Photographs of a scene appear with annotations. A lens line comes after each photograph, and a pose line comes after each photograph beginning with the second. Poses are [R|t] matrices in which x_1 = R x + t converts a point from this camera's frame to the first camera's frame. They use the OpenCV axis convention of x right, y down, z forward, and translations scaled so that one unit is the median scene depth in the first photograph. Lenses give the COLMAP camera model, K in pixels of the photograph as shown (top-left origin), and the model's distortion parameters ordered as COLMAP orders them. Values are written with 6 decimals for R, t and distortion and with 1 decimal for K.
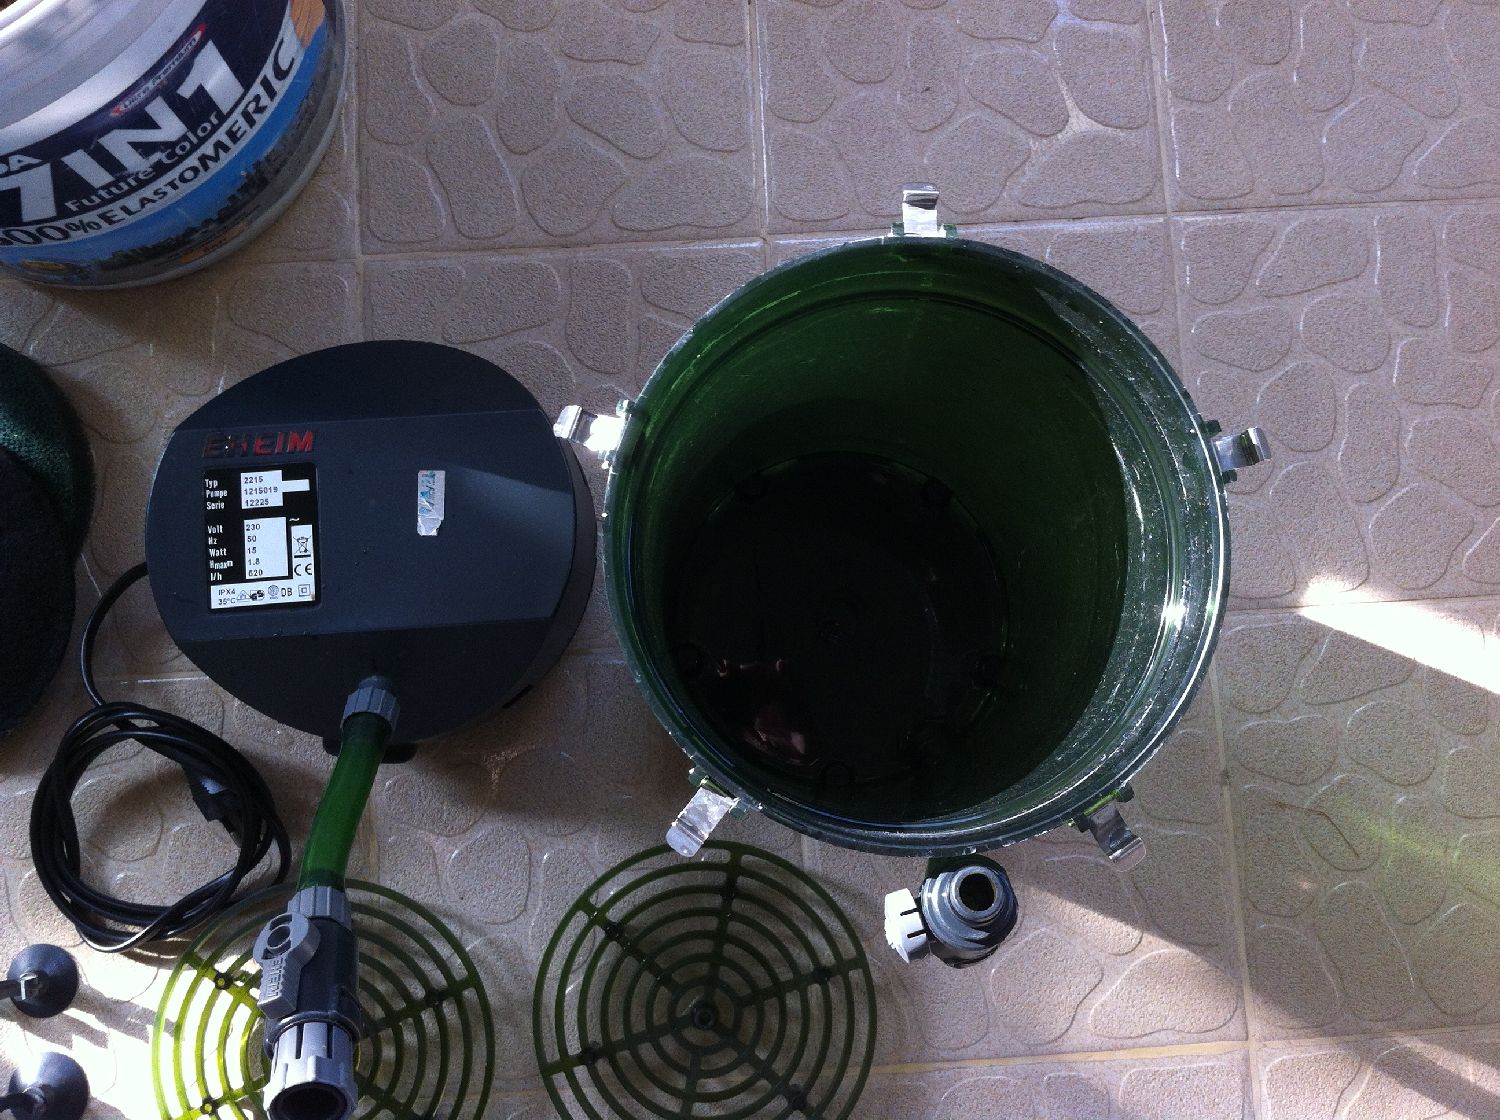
lens RADIAL K [[1450.8, 0, 750.0], [0, 1450.8, 560.0], [0, 0, 1]] dist [0.109096, -0.428928]
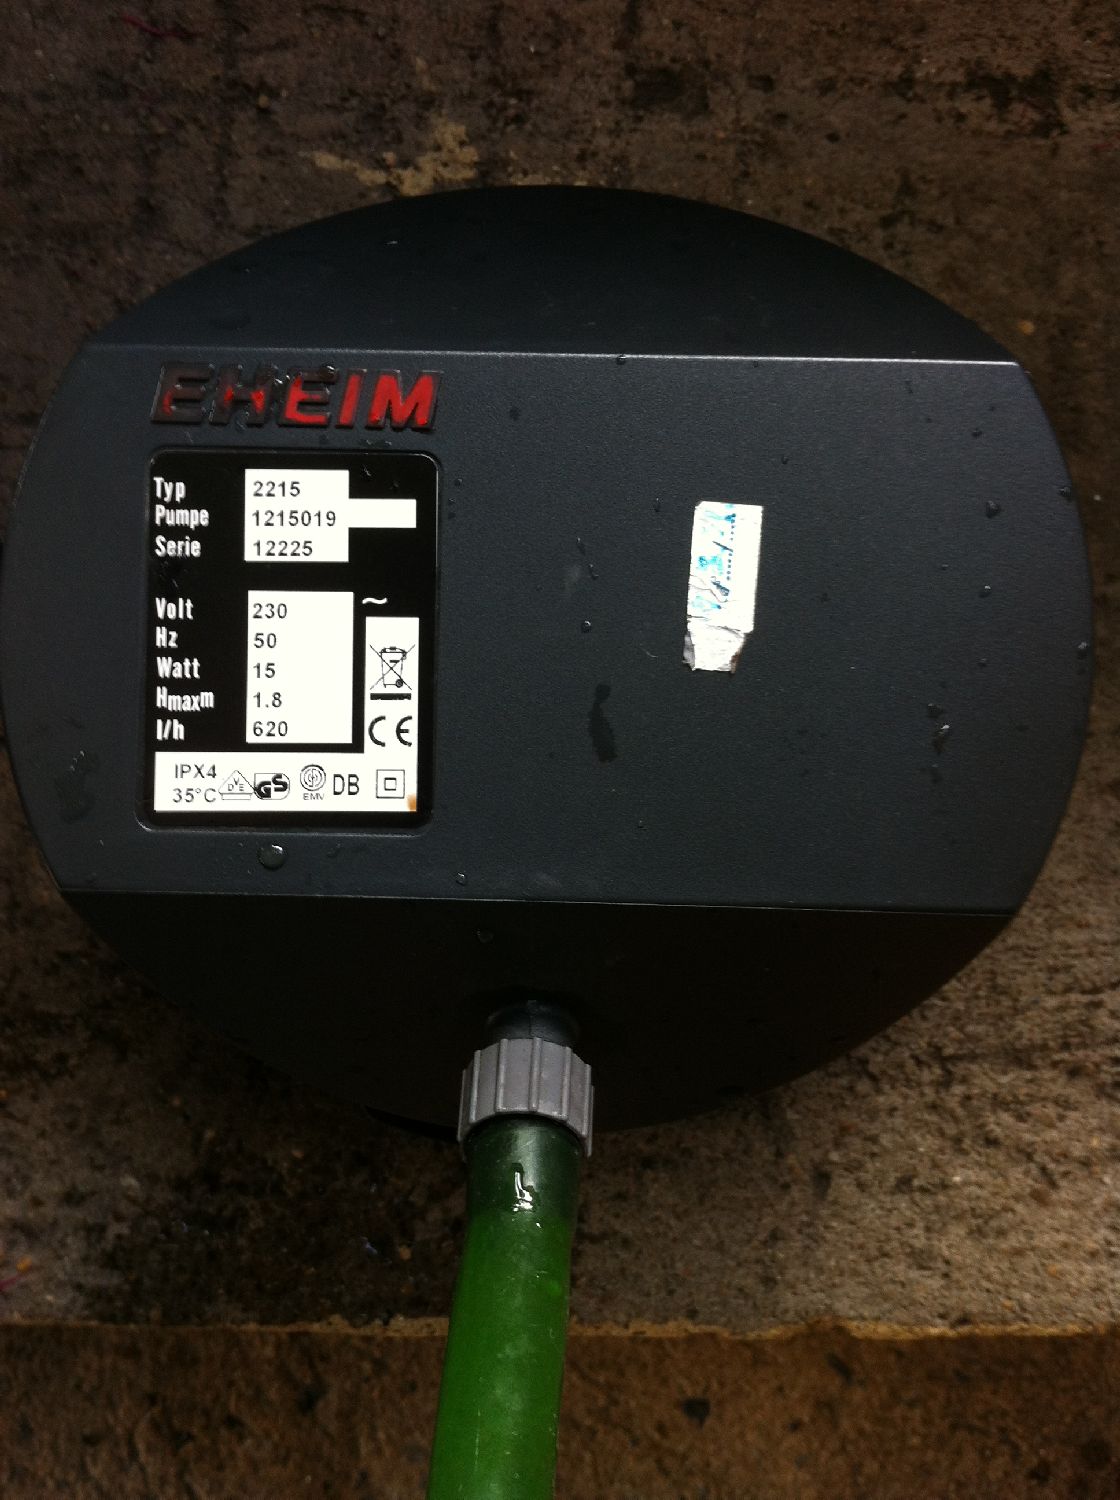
lens RADIAL K [[1450.8, 0, 560.0], [0, 1450.8, 750.0], [0, 0, 1]] dist [0.109096, -0.428928]
pose [[0.995574, 0.087754, -0.033630, -0.245153], [-0.083901, 0.991181, 0.102573, -0.032046], [0.042334, -0.099297, 0.994157, 0.607783]]
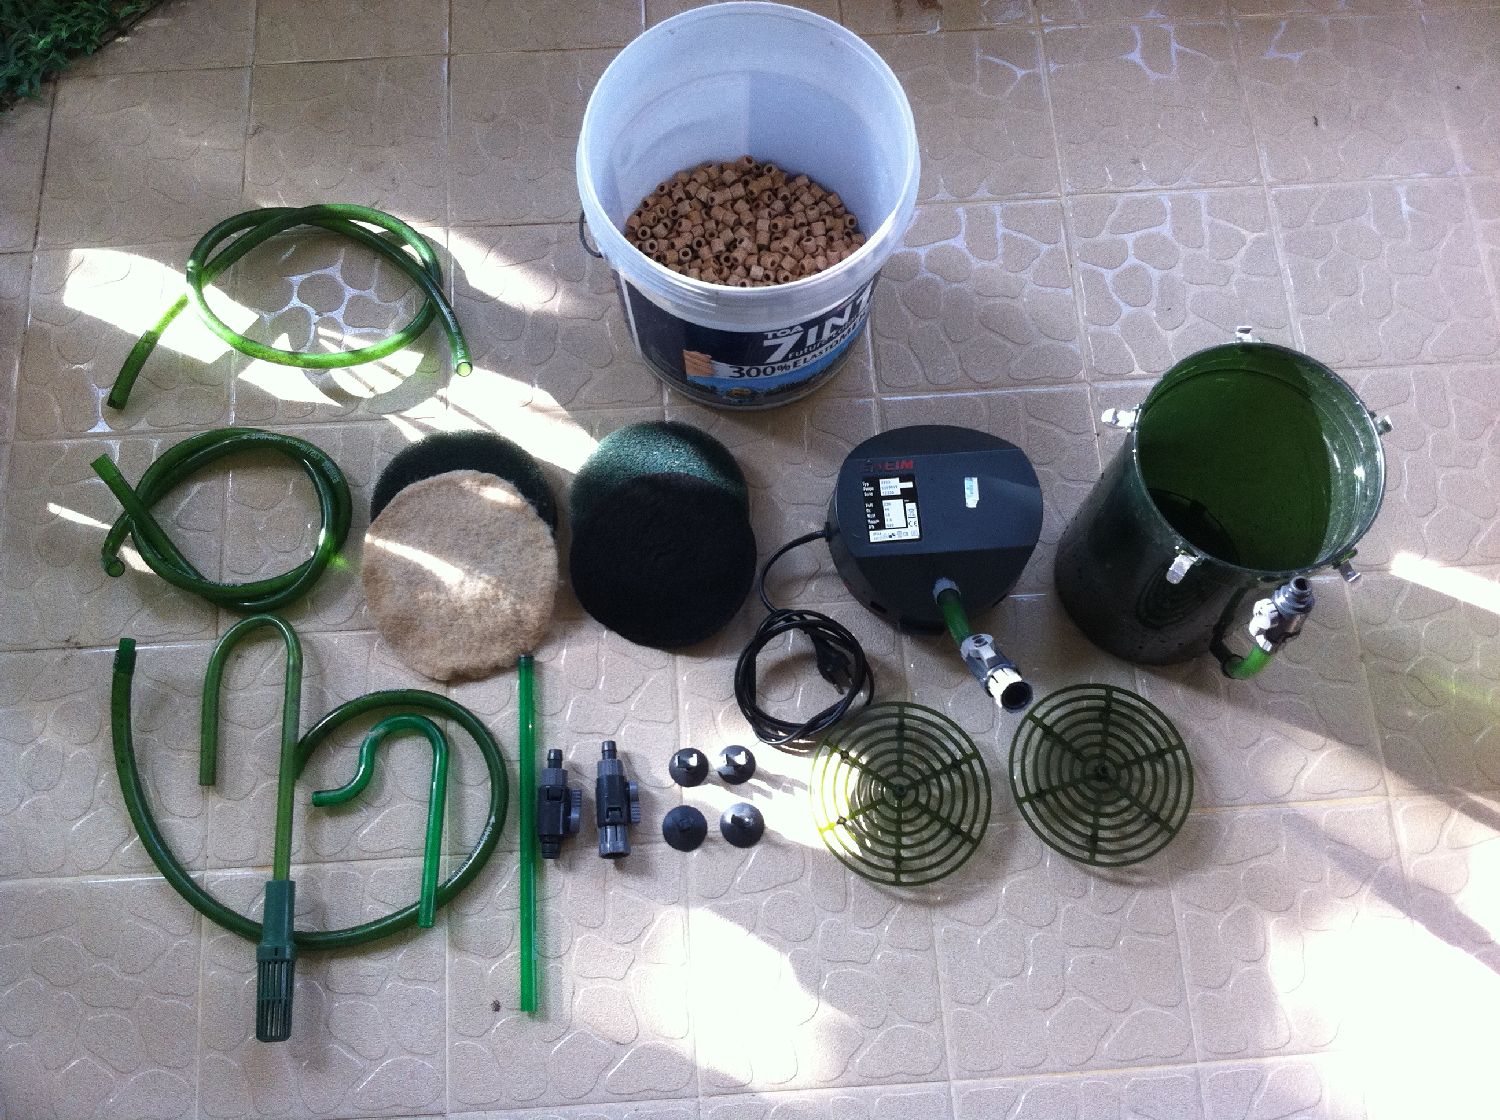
lens RADIAL K [[1450.8, 0, 750.0], [0, 1450.8, 560.0], [0, 0, 1]] dist [0.109096, -0.428928]
pose [[0.999934, -0.008175, 0.008121, -0.547984], [0.009600, 0.980808, -0.194741, 0.448482], [-0.006373, 0.194806, 0.980821, -0.983117]]
